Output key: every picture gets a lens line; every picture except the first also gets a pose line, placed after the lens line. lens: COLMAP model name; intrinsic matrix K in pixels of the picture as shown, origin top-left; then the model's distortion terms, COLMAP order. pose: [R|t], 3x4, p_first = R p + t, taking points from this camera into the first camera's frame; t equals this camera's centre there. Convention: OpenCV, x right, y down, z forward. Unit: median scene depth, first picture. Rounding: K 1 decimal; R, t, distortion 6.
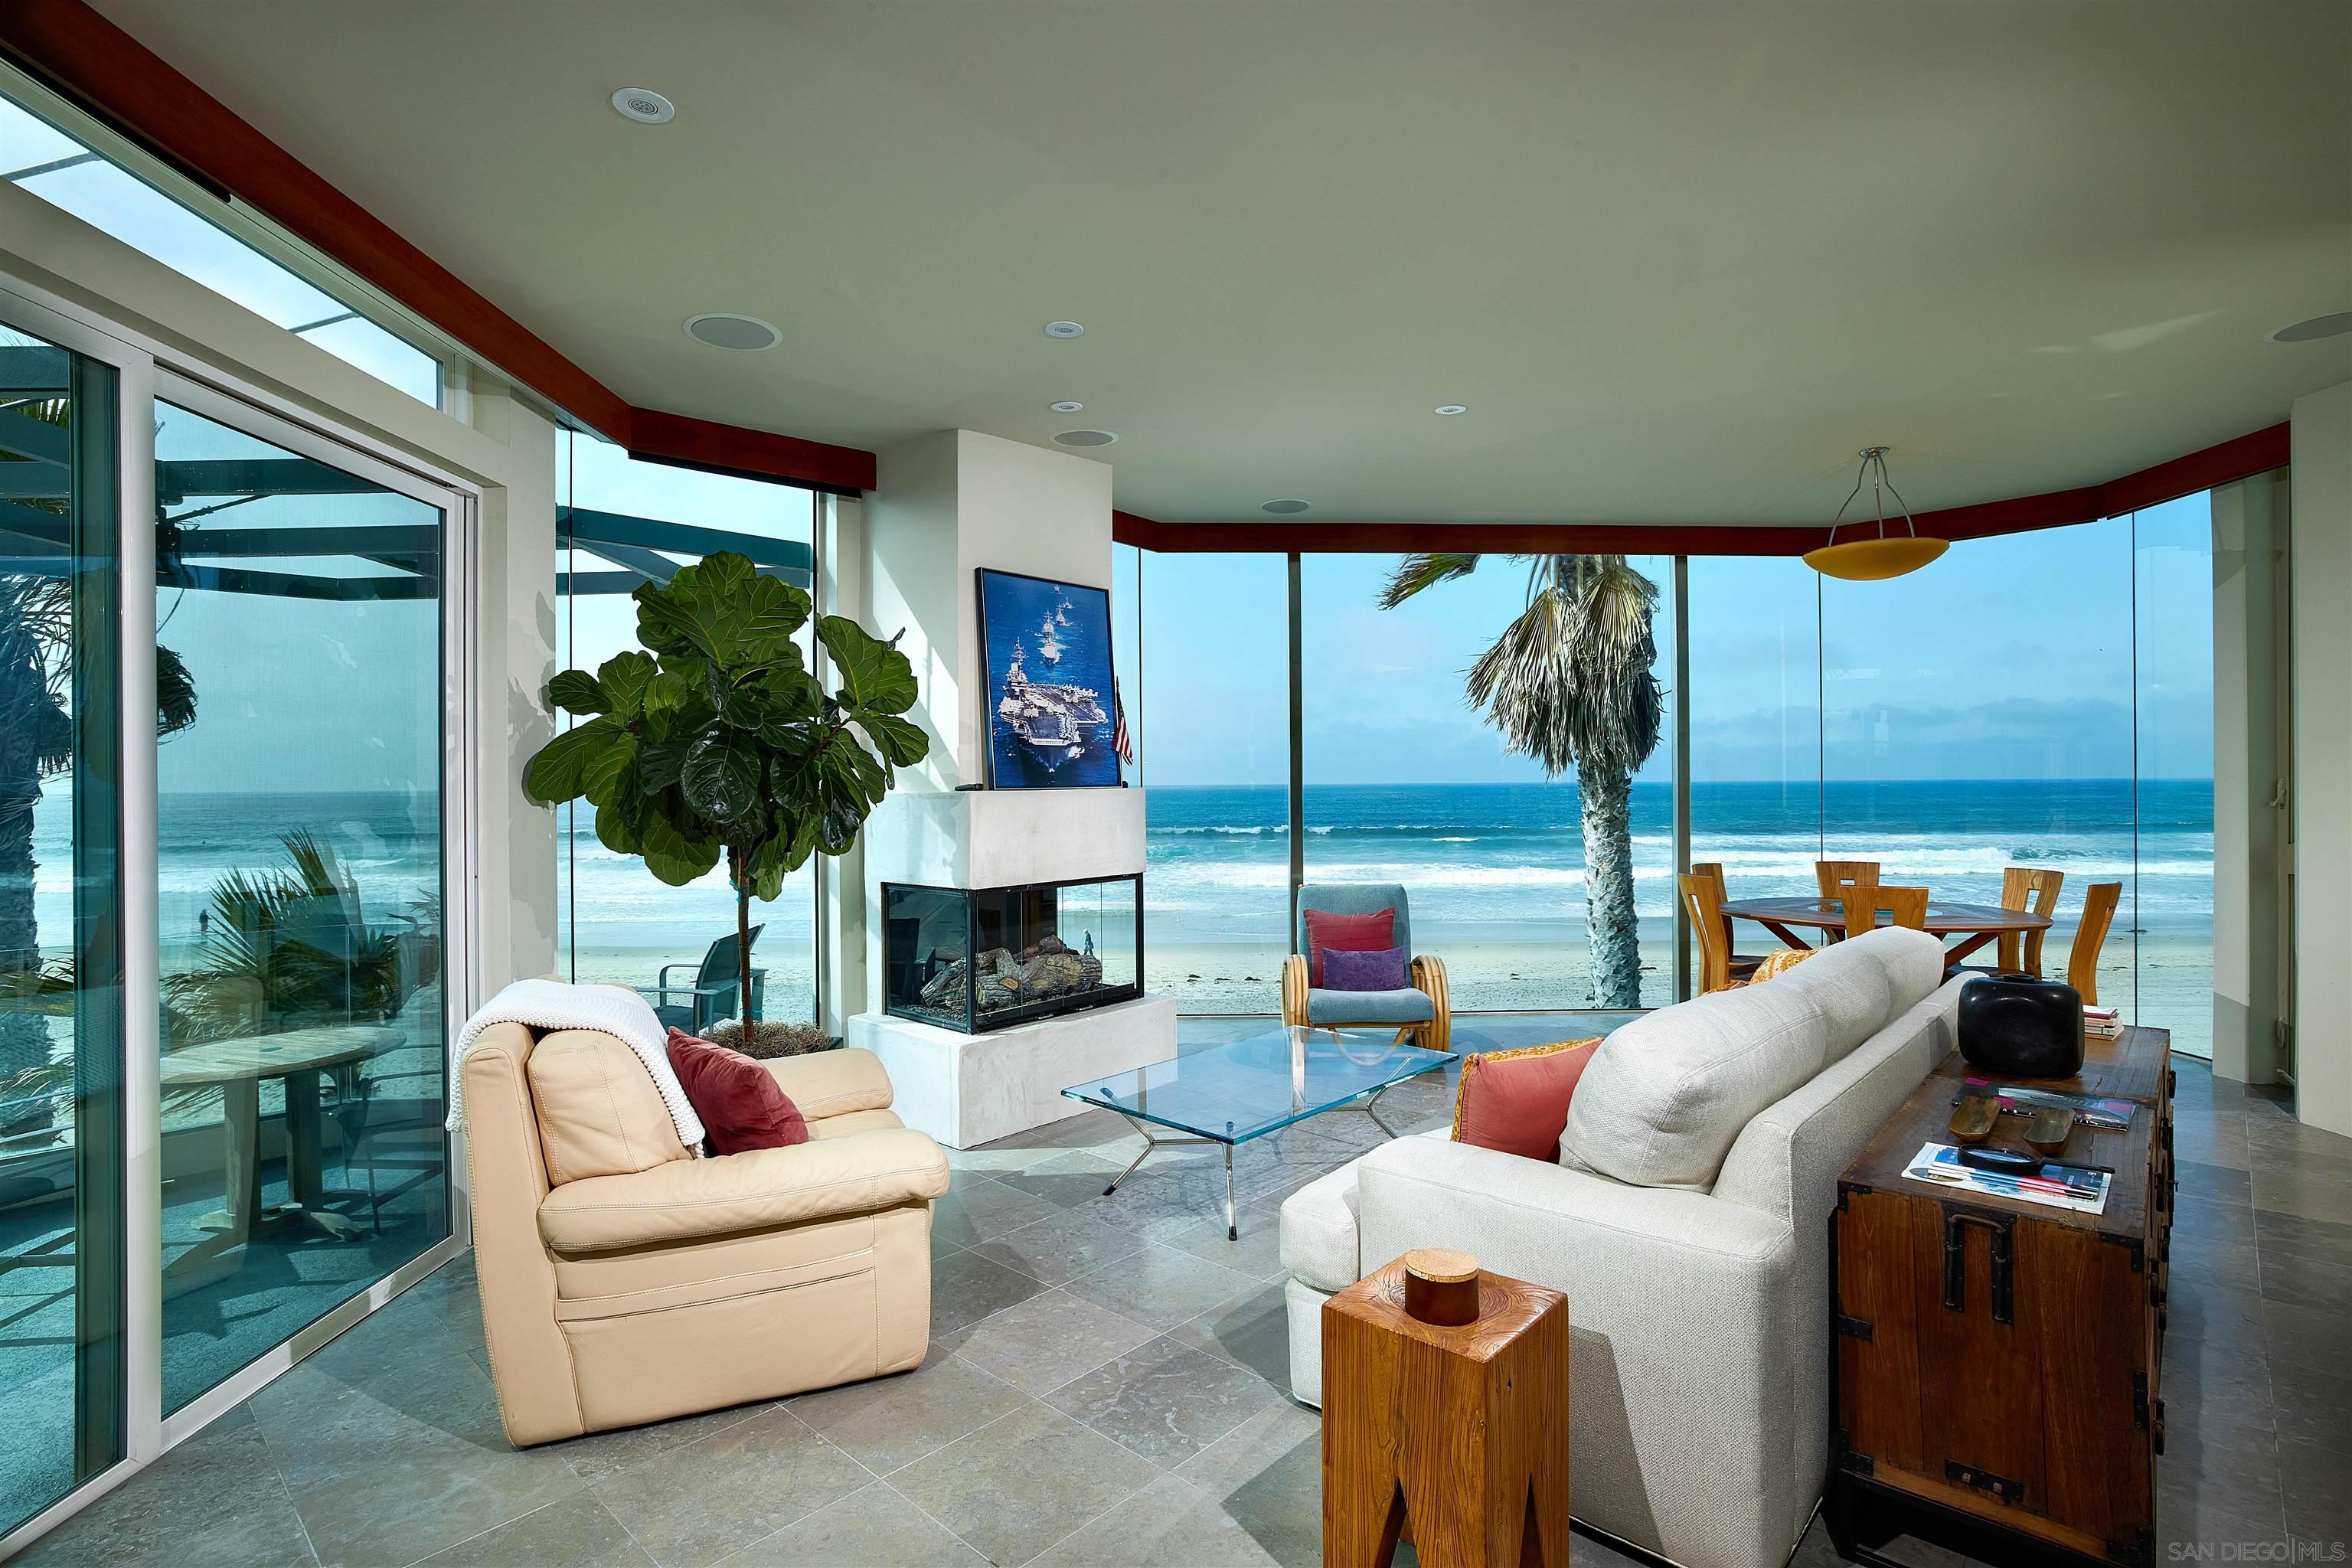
lens RADIAL K [[1140.9, 0, 1157.3], [0, 1140.9, 780.2], [0, 0, 1]] dist [-0.040086, 0.000382]
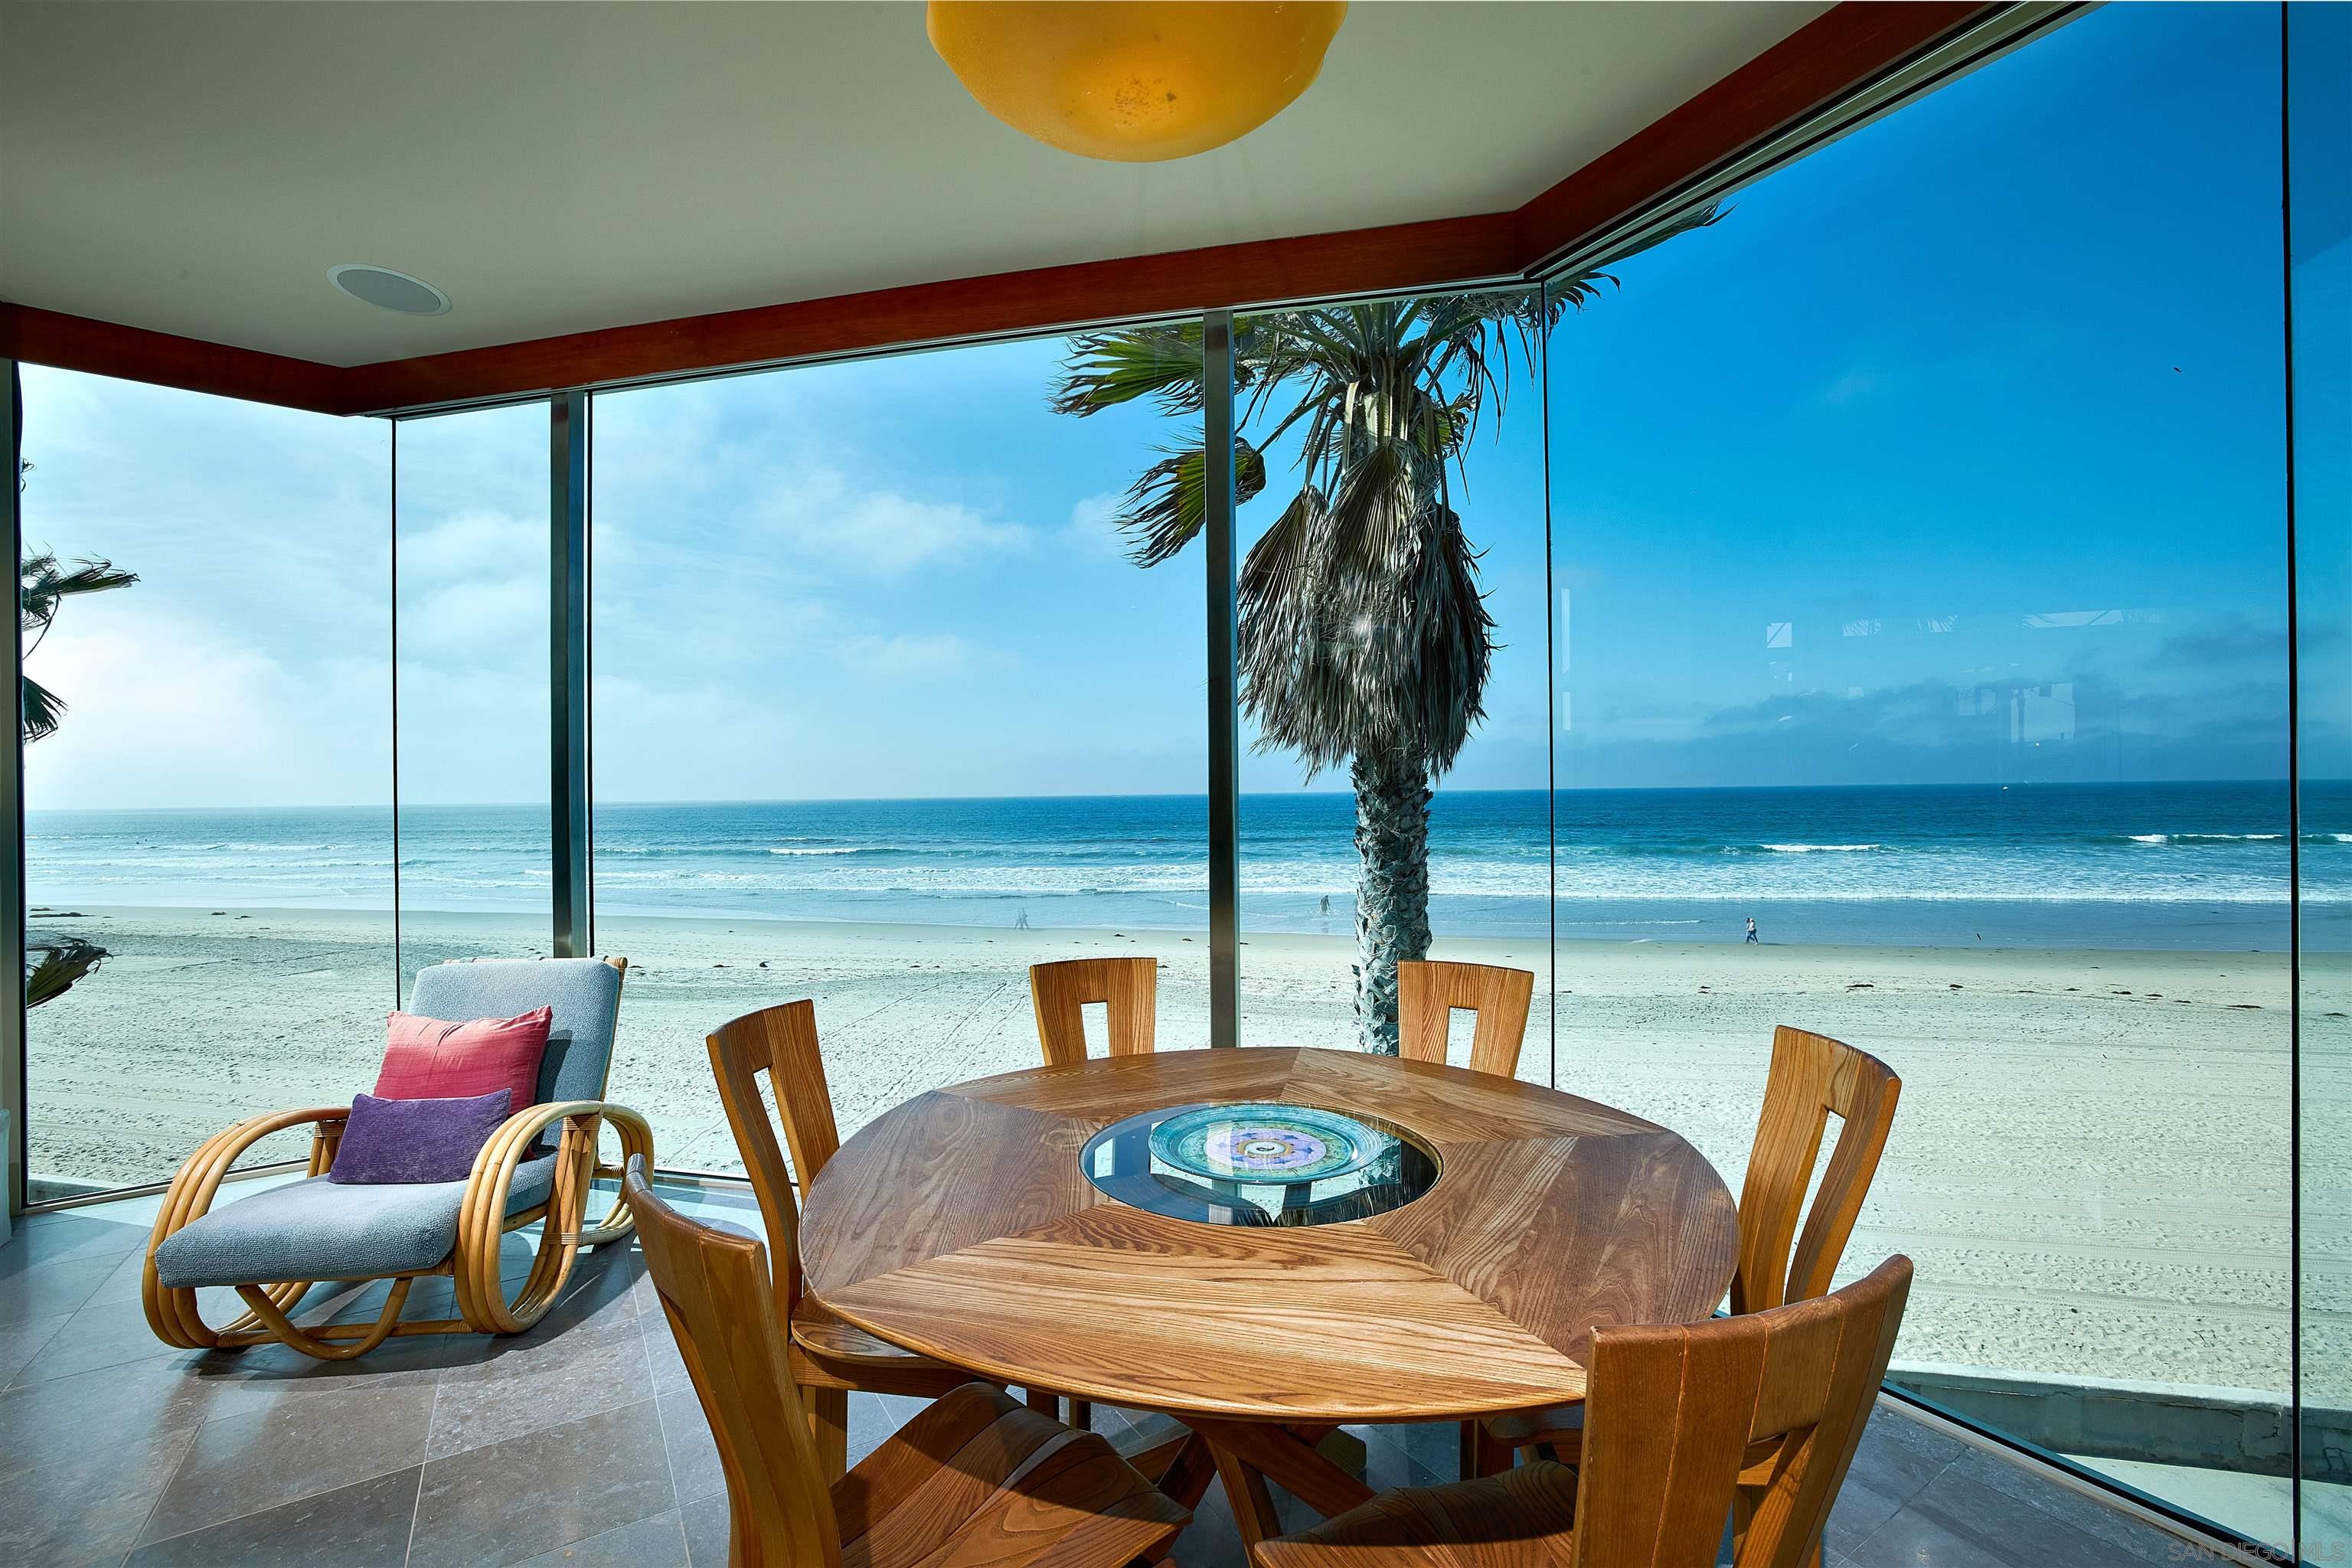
lens RADIAL K [[1004.1, 0, 1169.0], [0, 1004.1, 791.5], [0, 0, 1]] dist [-0.049594, 0.014200]
pose [[0.970080, -0.008733, -0.242628, 0.724838], [0.009114, 0.999958, 0.000448, 0.010687], [0.242614, -0.002646, 0.970119, 0.746291]]
